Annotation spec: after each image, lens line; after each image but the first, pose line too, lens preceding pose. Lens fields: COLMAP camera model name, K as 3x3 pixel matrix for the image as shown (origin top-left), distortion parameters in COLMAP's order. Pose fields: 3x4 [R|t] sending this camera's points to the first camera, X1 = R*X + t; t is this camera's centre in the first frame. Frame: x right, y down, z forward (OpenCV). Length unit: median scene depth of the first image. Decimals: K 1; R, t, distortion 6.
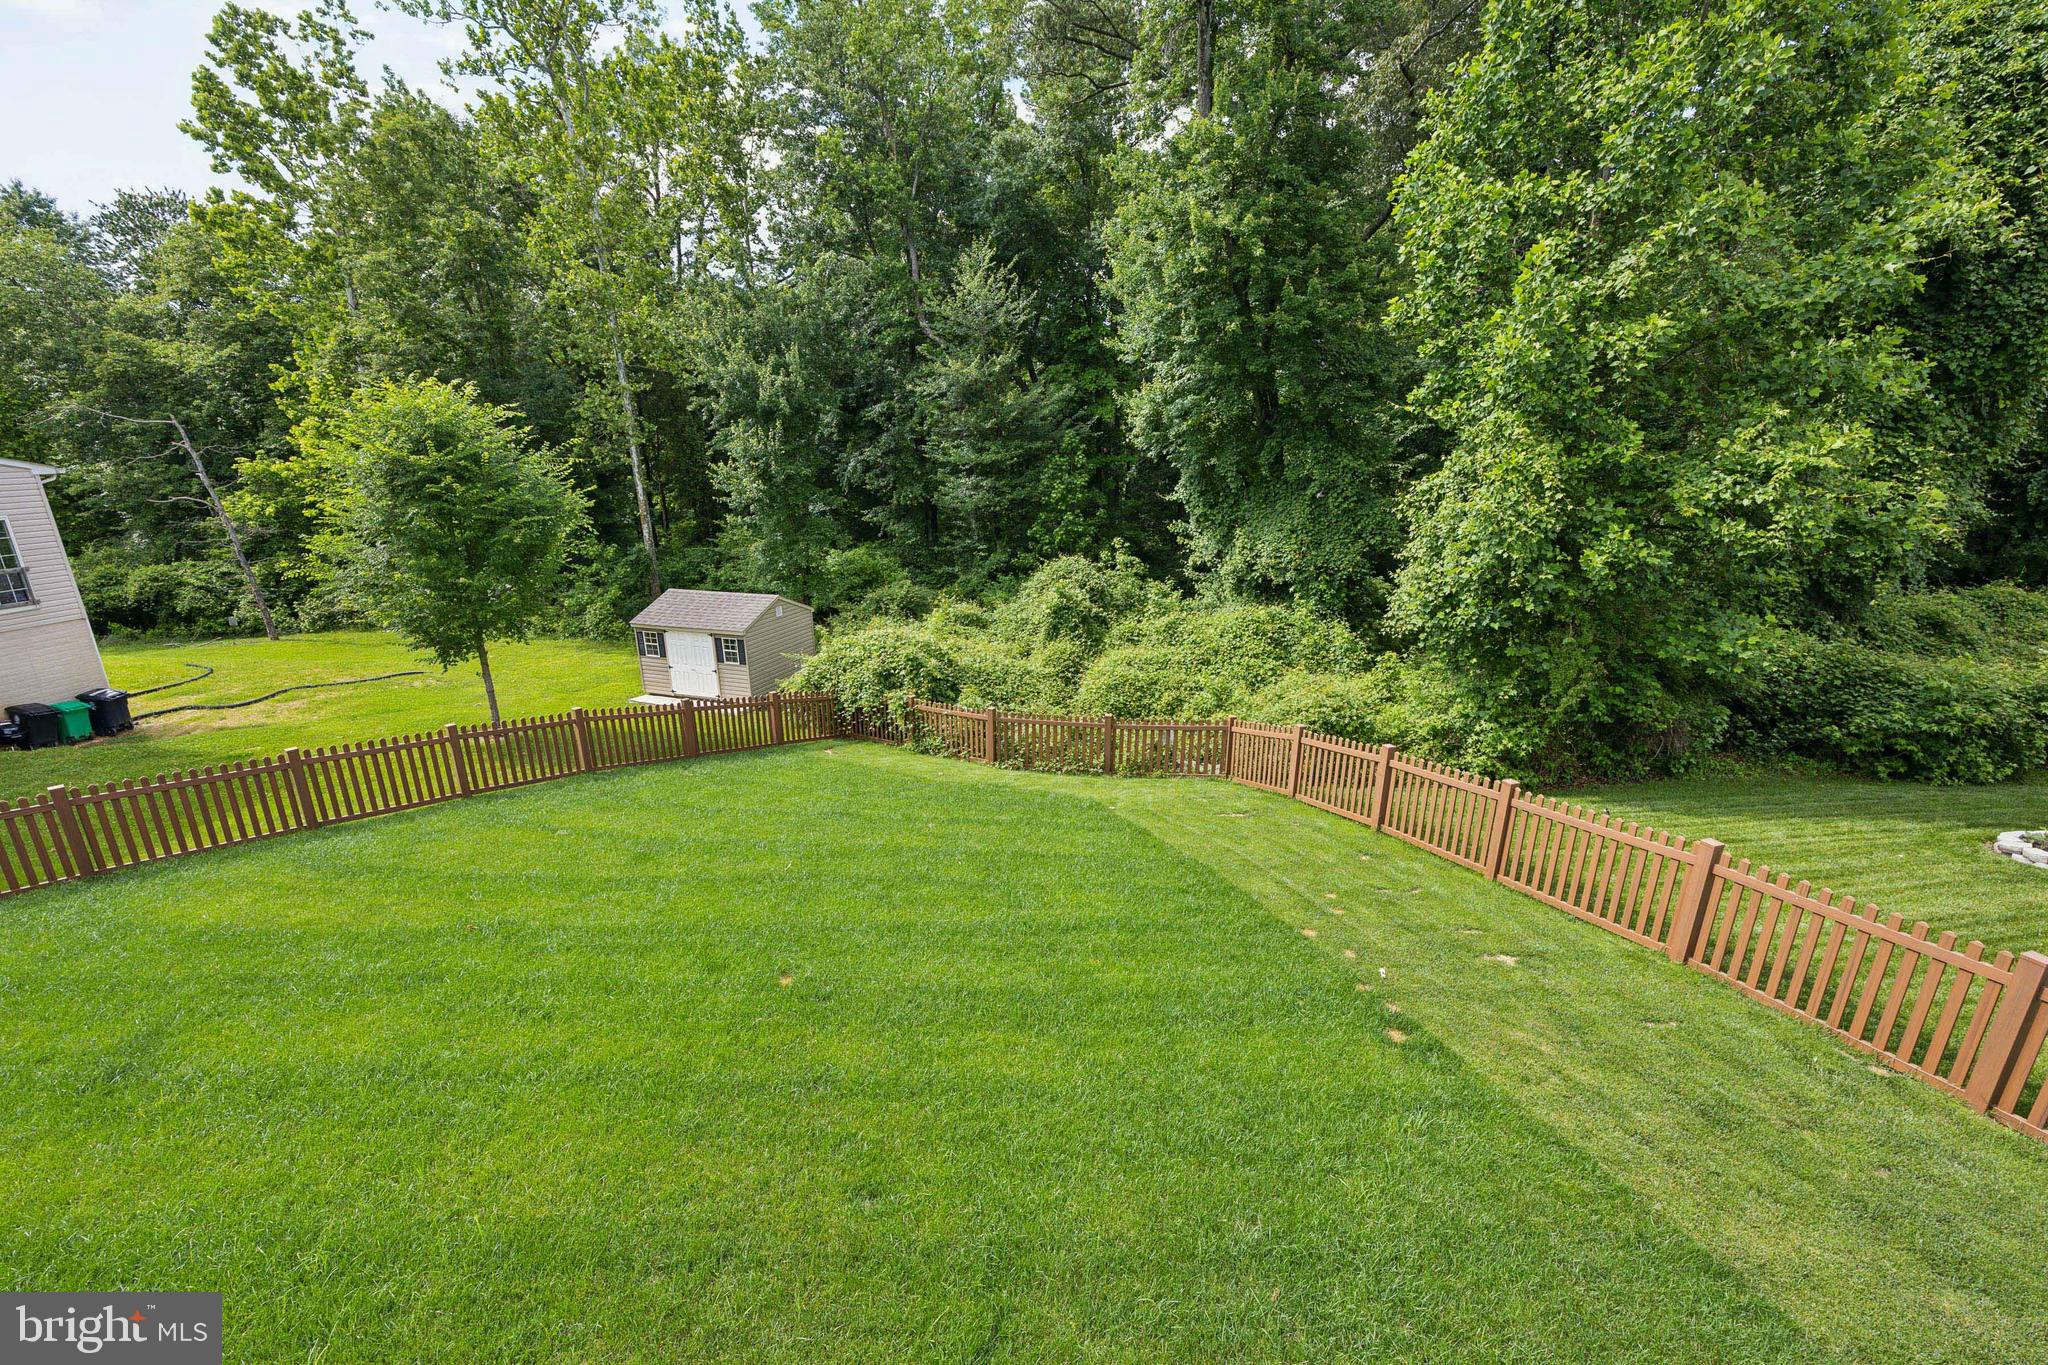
lens RADIAL K [[851.5, 0, 1016.9], [0, 851.5, 687.6], [0, 0, 1]] dist [0.000345, -0.001666]
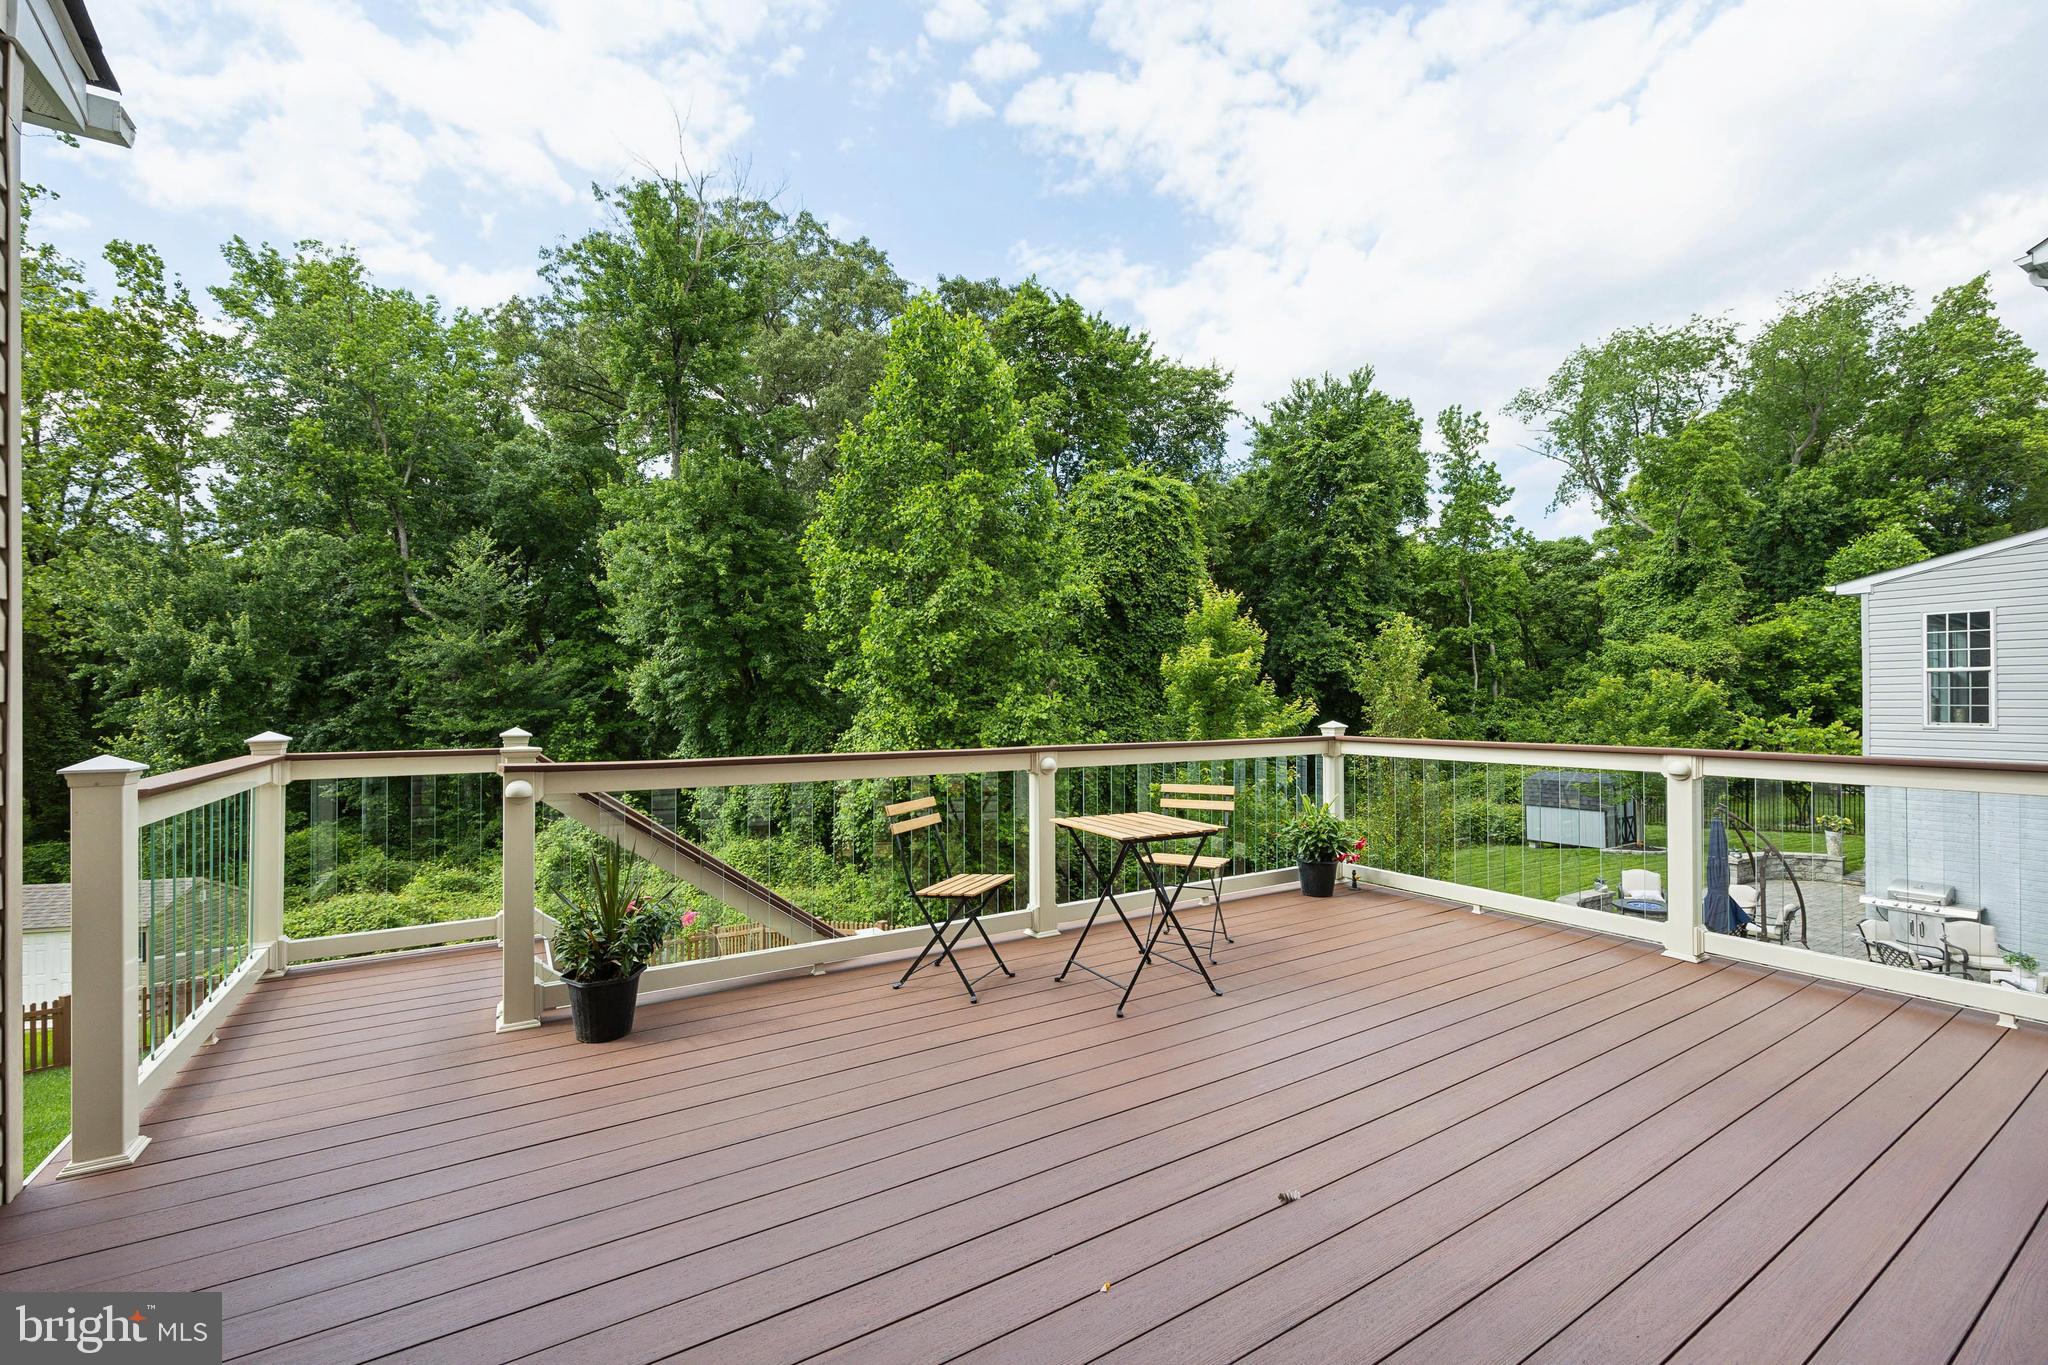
lens RADIAL K [[851.5, 0, 1029.5], [0, 851.5, 691.3], [0, 0, 1]] dist [0.000345, -0.001666]
pose [[0.863279, 0.000658, 0.504727, 0.014100], [0.148798, 0.955224, -0.255748, 0.050460], [-0.482295, 0.295884, 0.824526, -0.171888]]
